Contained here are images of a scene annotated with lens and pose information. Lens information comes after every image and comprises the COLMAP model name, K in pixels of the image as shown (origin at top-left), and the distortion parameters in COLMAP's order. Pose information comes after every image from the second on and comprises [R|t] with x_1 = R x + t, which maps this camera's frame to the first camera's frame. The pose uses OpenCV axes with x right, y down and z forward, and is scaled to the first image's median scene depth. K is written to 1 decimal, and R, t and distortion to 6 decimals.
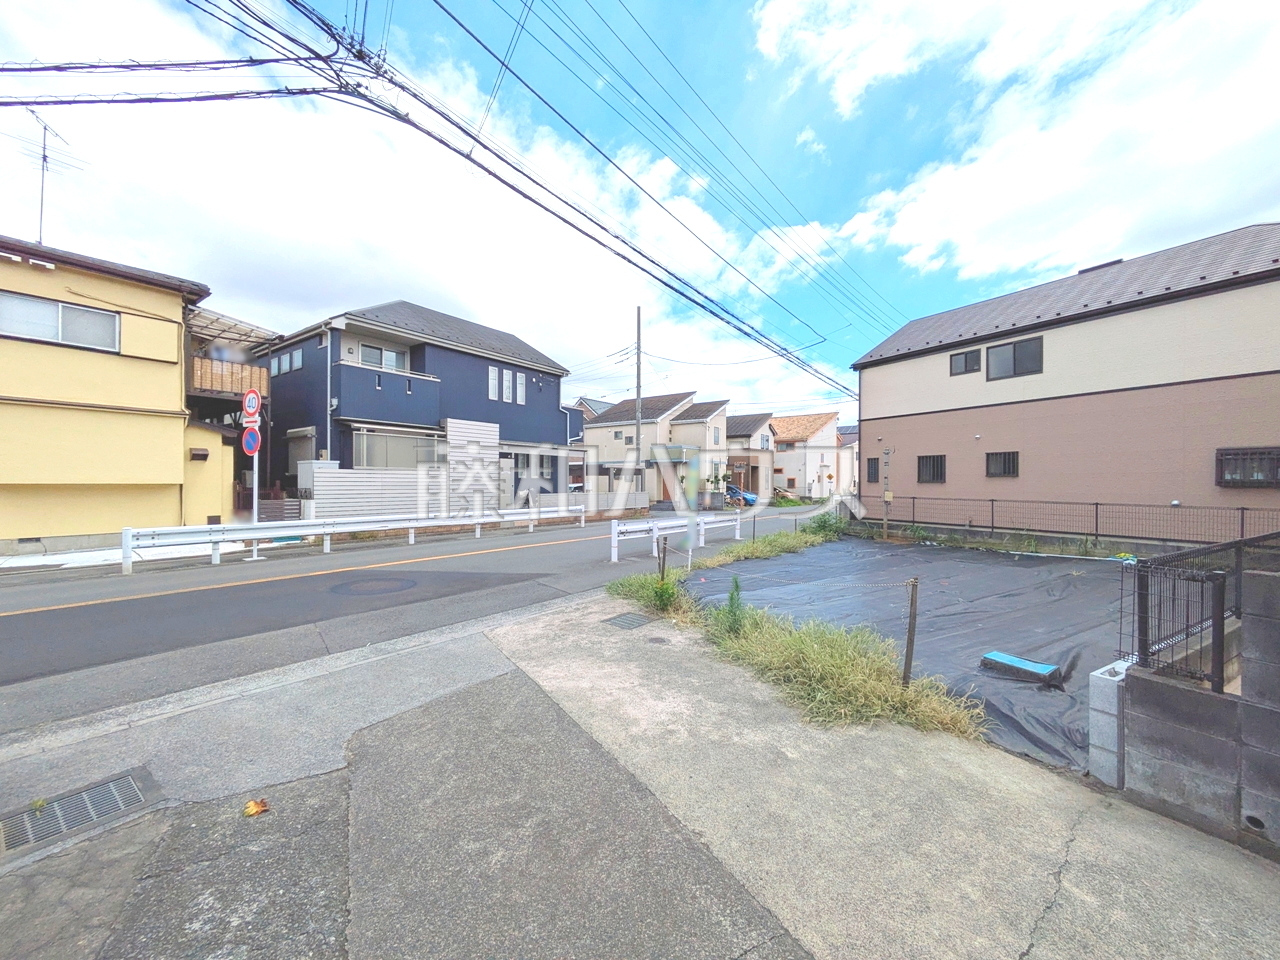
lens RADIAL K [[505.2, 0, 636.2], [0, 505.2, 482.4], [0, 0, 1]] dist [0.001247, 0.000558]
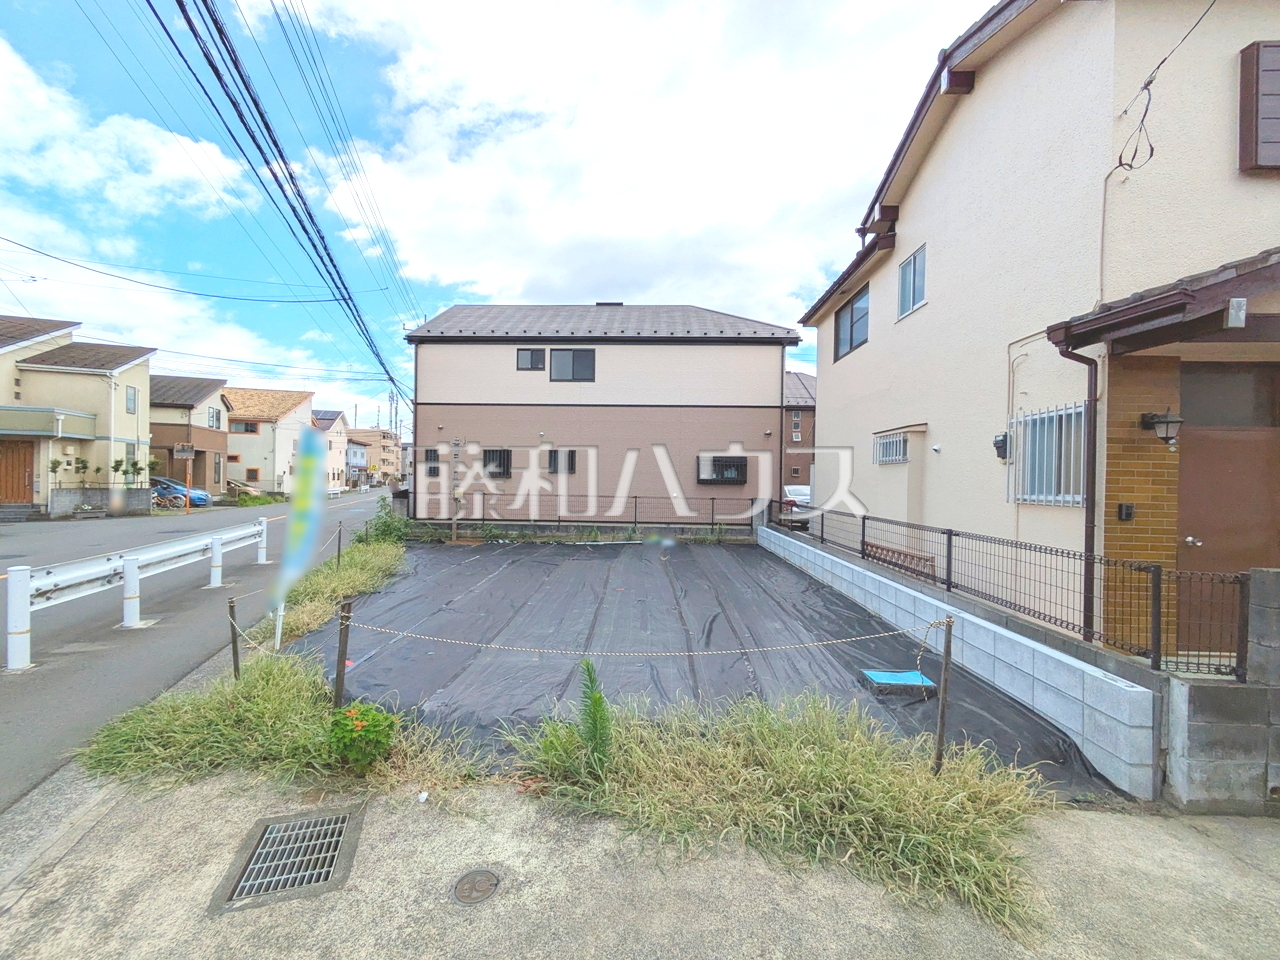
lens RADIAL K [[506.4, 0, 636.9], [0, 506.4, 483.2], [0, 0, 1]] dist [-0.000494, 0.001456]
pose [[0.542772, -0.000821, 0.839880, -0.101239], [-0.012719, 0.999877, 0.009198, -0.001882], [-0.839784, -0.015675, 0.542695, 0.317435]]
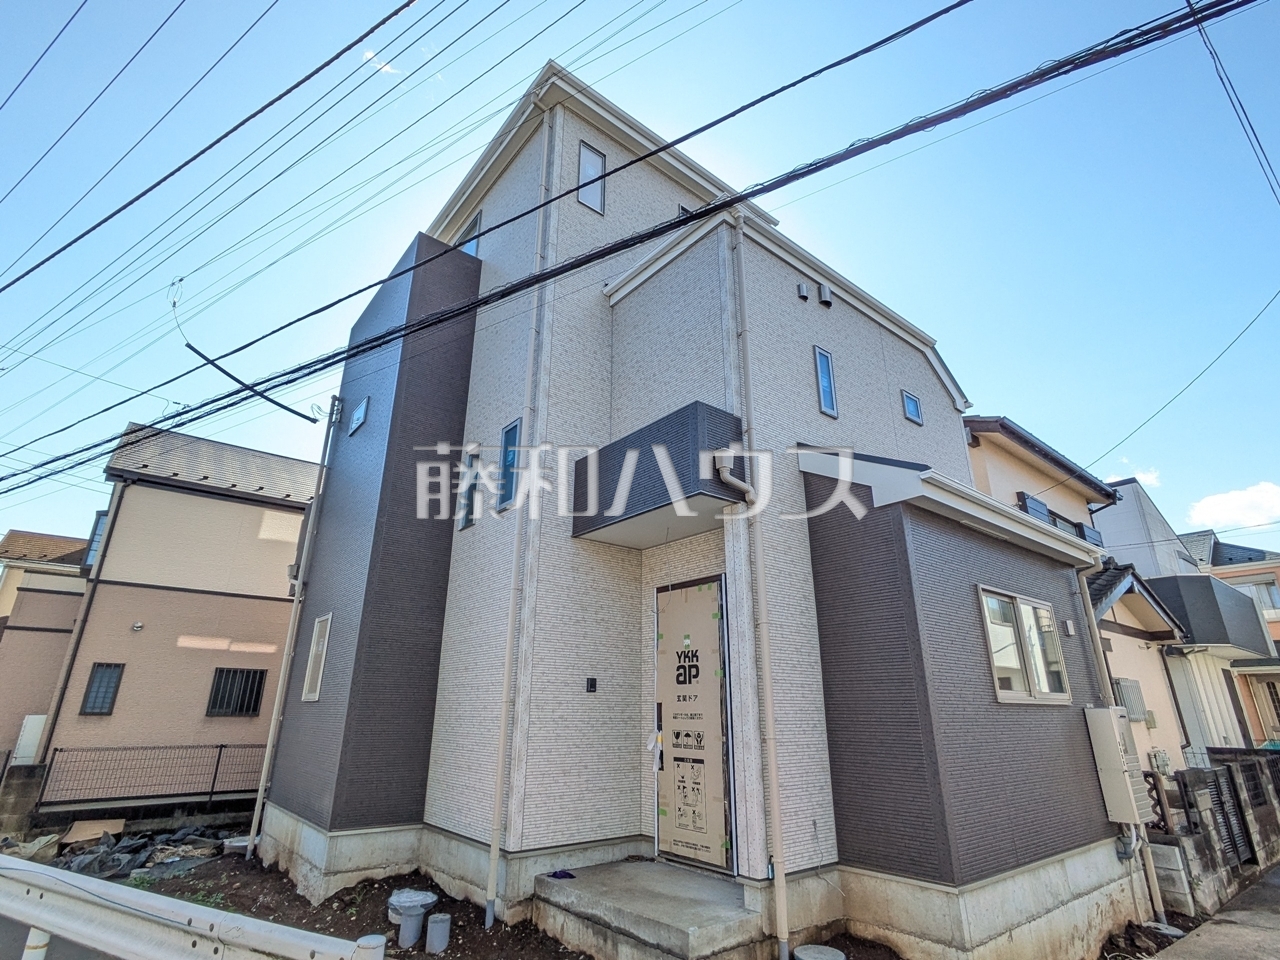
lens RADIAL K [[630.6, 0, 628.7], [0, 630.6, 478.1], [0, 0, 1]] dist [0.001262, 0.000781]
pose [[-0.143775, 0.335148, 0.931131, -0.332288], [-0.007952, 0.940485, -0.339743, -0.018431], [-0.989579, -0.056251, -0.132553, 0.817694]]
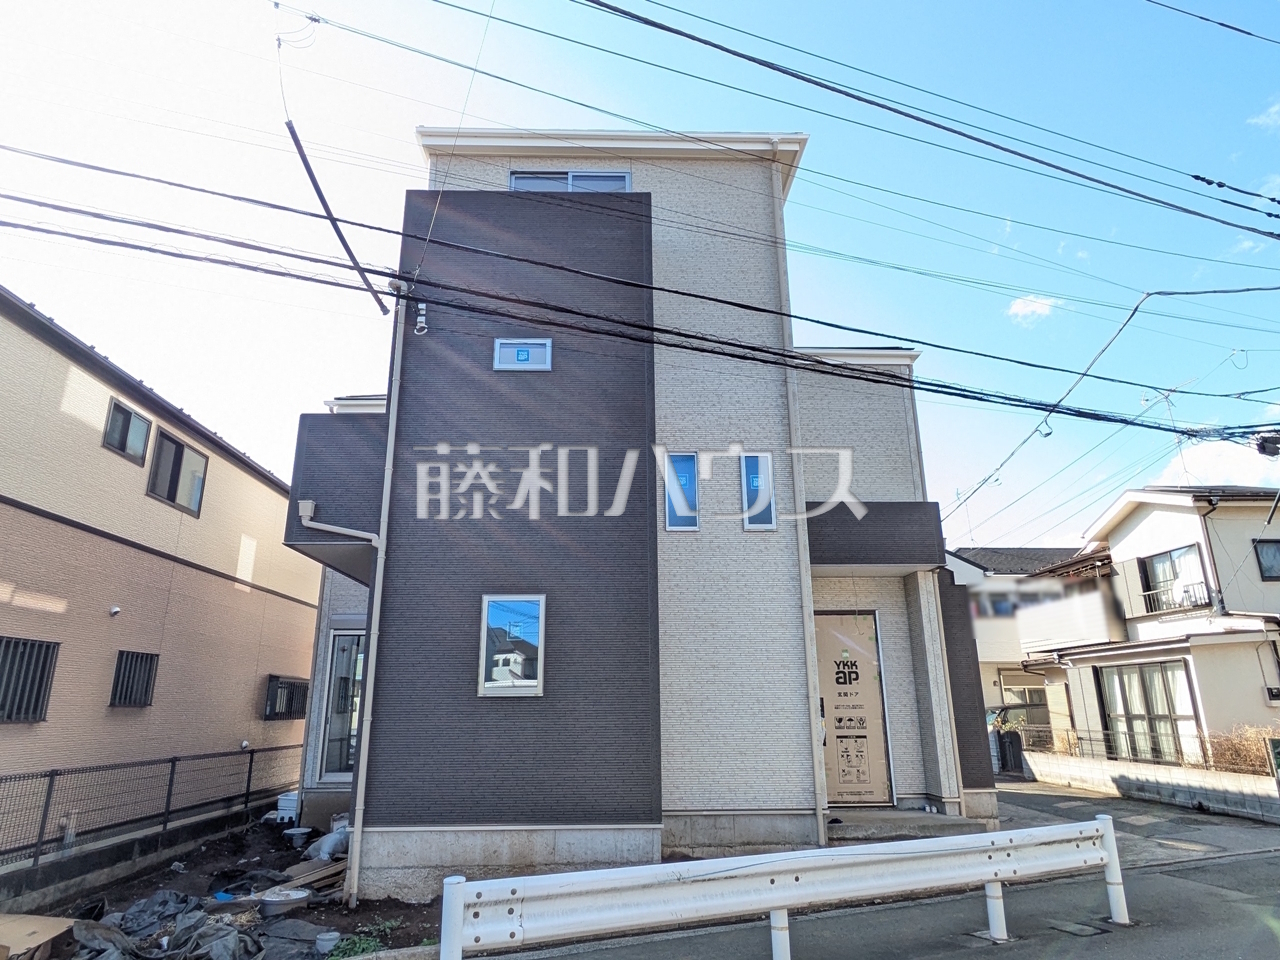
lens RADIAL K [[743.4, 0, 619.6], [0, 743.4, 498.9], [0, 0, 1]] dist [0.006291, 0.001934]
pose [[-0.873306, 0.133261, 0.468591, -0.011664], [0.000628, 0.962168, -0.272458, -0.008415], [-0.487171, -0.237645, -0.840351, 1.562085]]
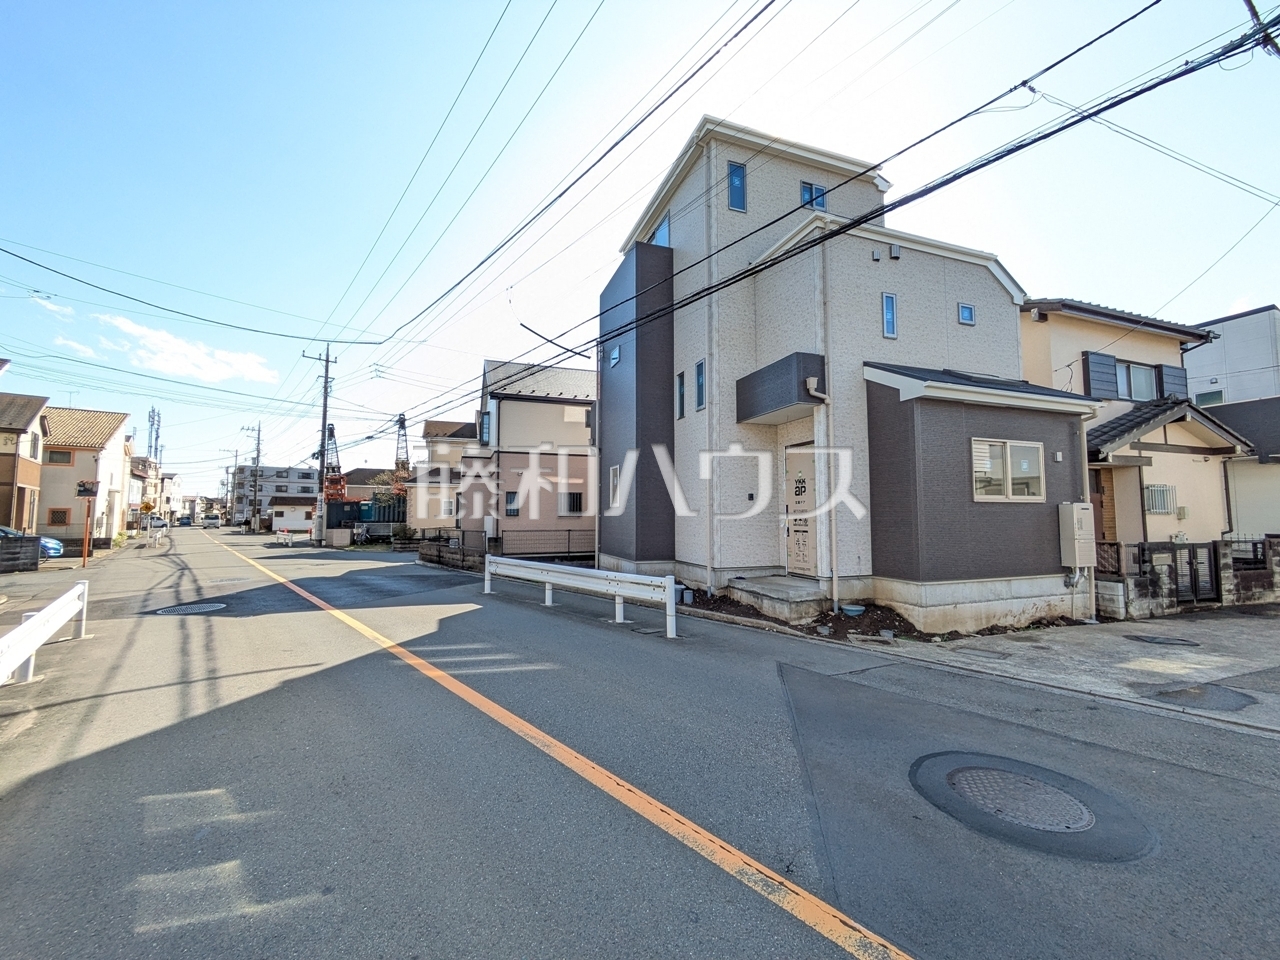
lens RADIAL K [[506.4, 0, 636.9], [0, 506.4, 483.2], [0, 0, 1]] dist [-0.000494, 0.001456]
pose [[0.185866, 0.057750, 0.980877, -0.635112], [0.001713, 0.998251, -0.059097, -0.008205], [-0.982574, 0.012665, 0.185442, 0.798971]]
